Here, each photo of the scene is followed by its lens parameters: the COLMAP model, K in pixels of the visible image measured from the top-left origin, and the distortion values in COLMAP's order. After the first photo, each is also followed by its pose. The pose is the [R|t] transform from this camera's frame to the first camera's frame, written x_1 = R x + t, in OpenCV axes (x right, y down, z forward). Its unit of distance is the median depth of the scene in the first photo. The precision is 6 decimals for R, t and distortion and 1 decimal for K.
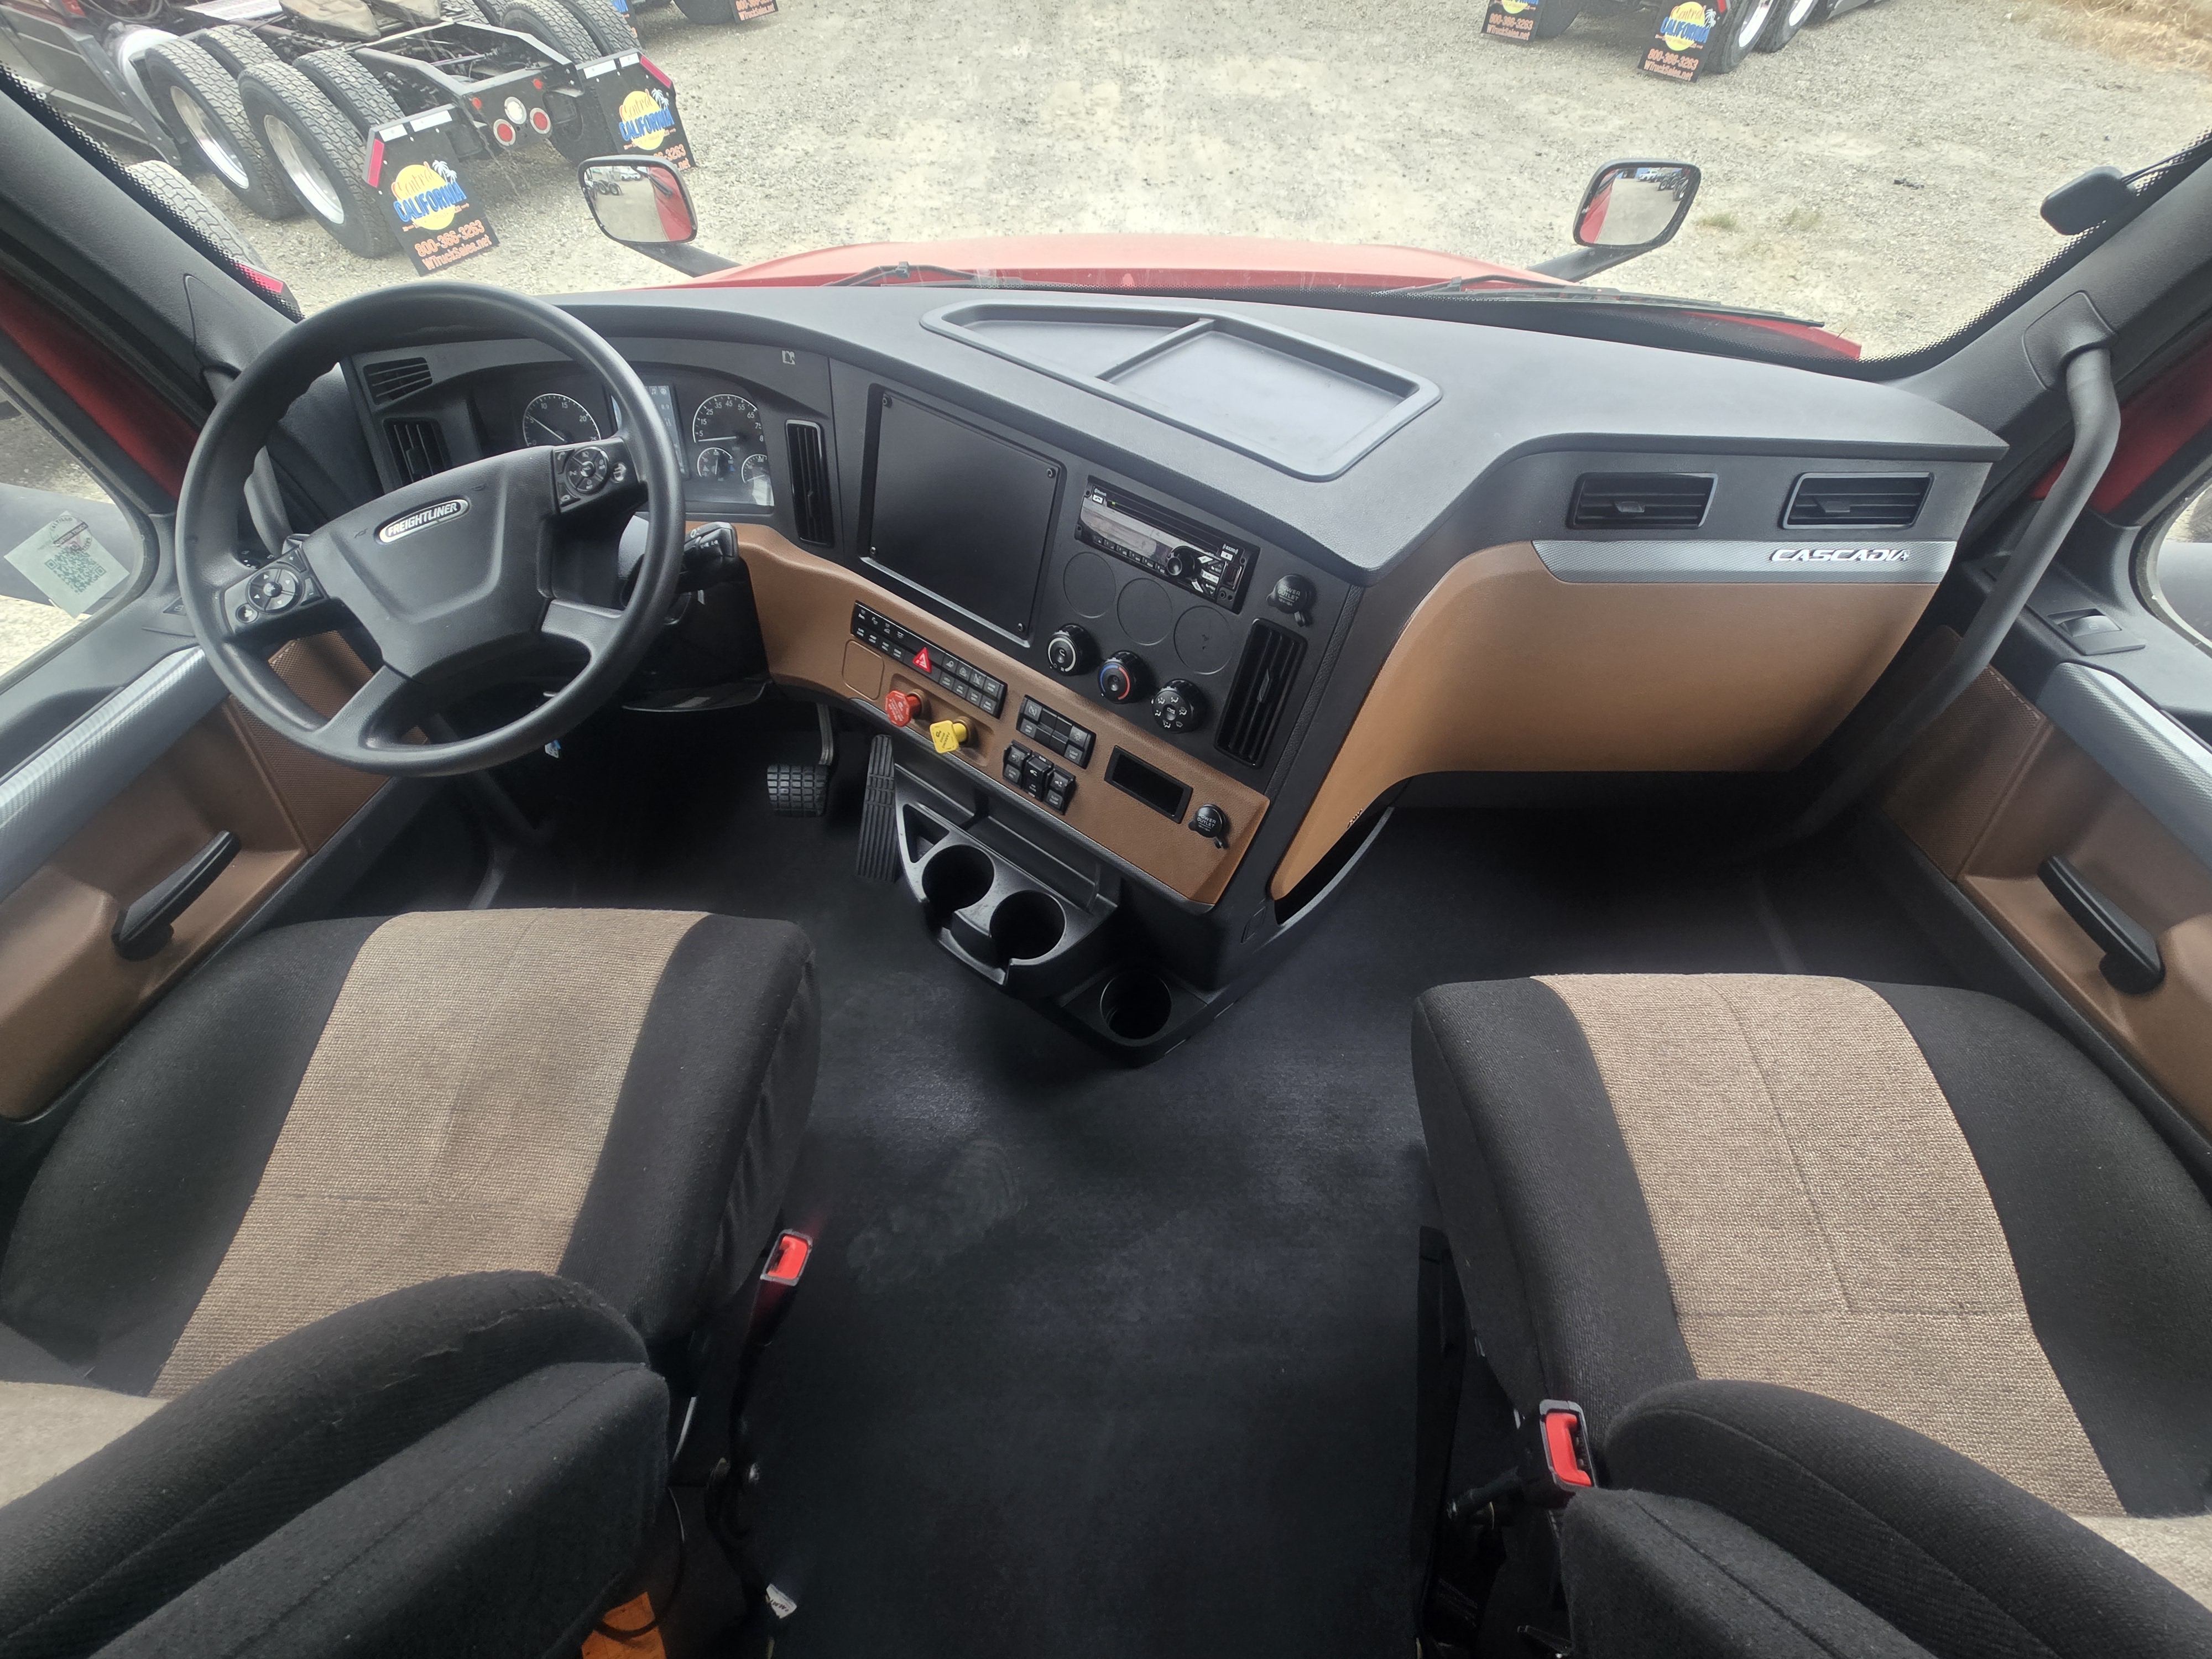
lens RADIAL K [[888.1, 0, 1091.1], [0, 888.1, 843.6], [0, 0, 1]] dist [0.014750, -0.000106]
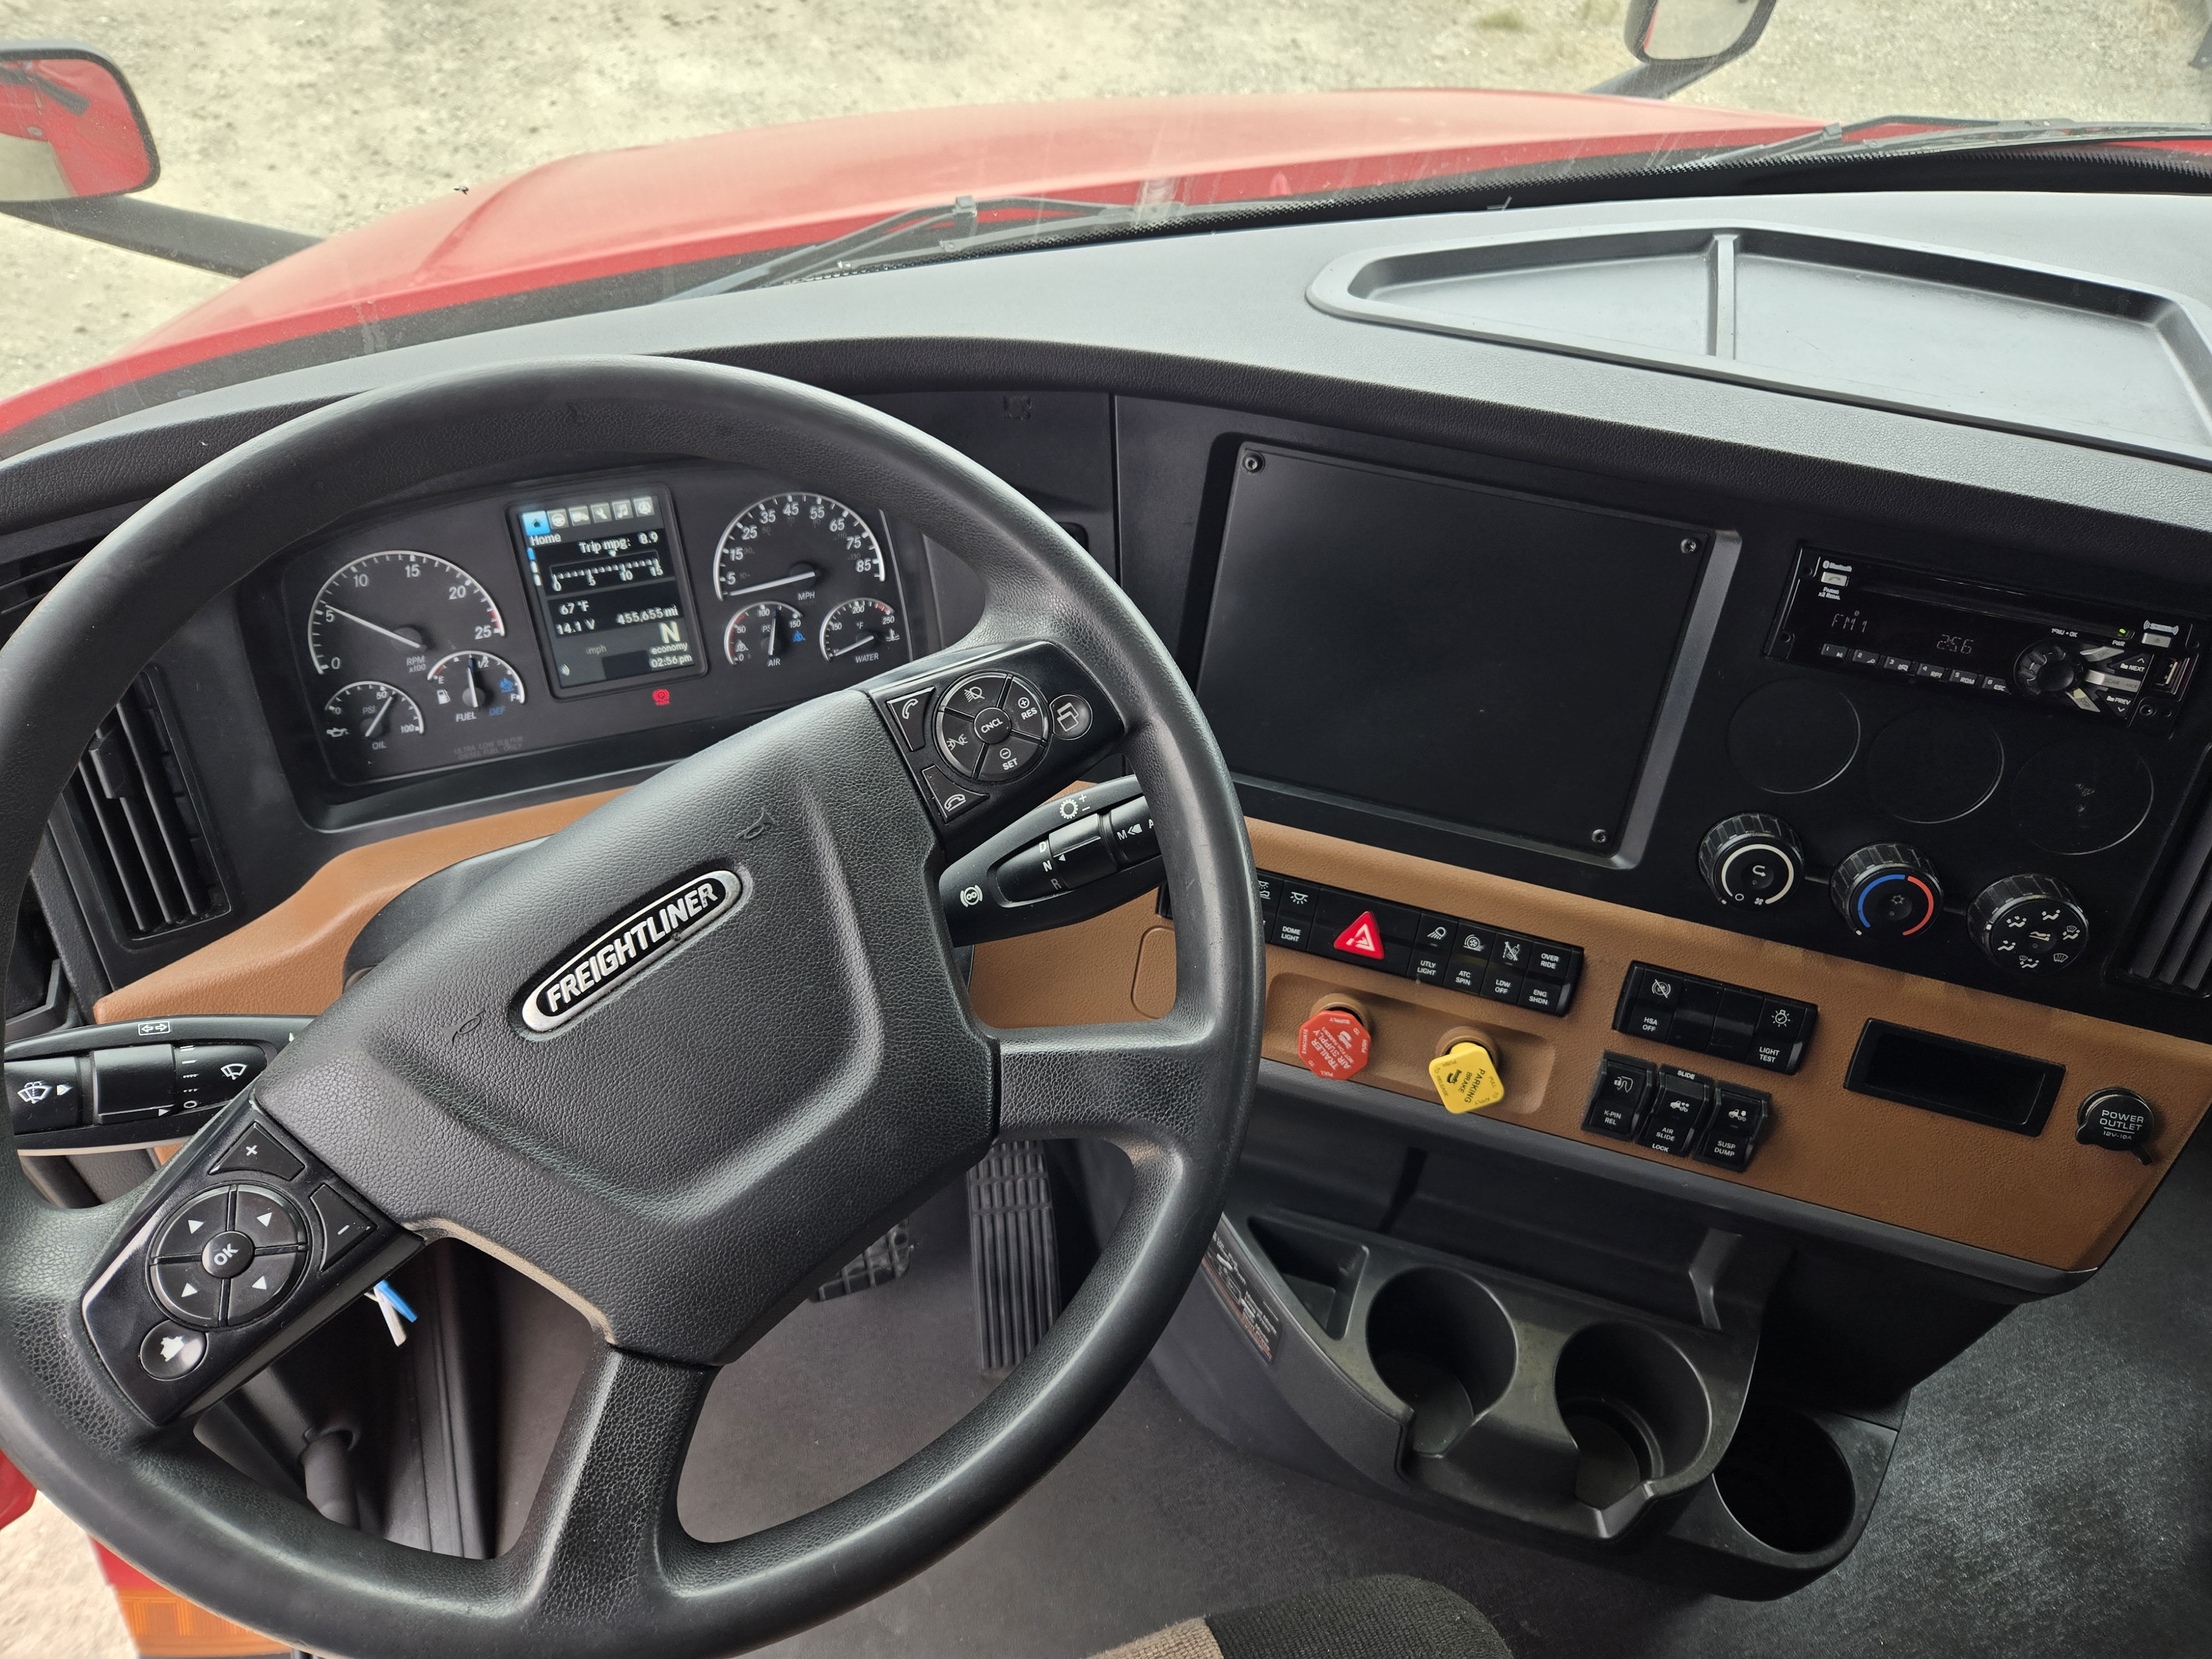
lens RADIAL K [[1489.2, 0, 1104.1], [0, 1489.2, 836.9], [0, 0, 1]] dist [0.059091, -0.034555]
pose [[0.931805, -0.222513, 0.286753, -0.369245], [0.258781, 0.961253, -0.095003, -0.146830], [-0.254502, 0.162730, 0.953282, 0.160901]]
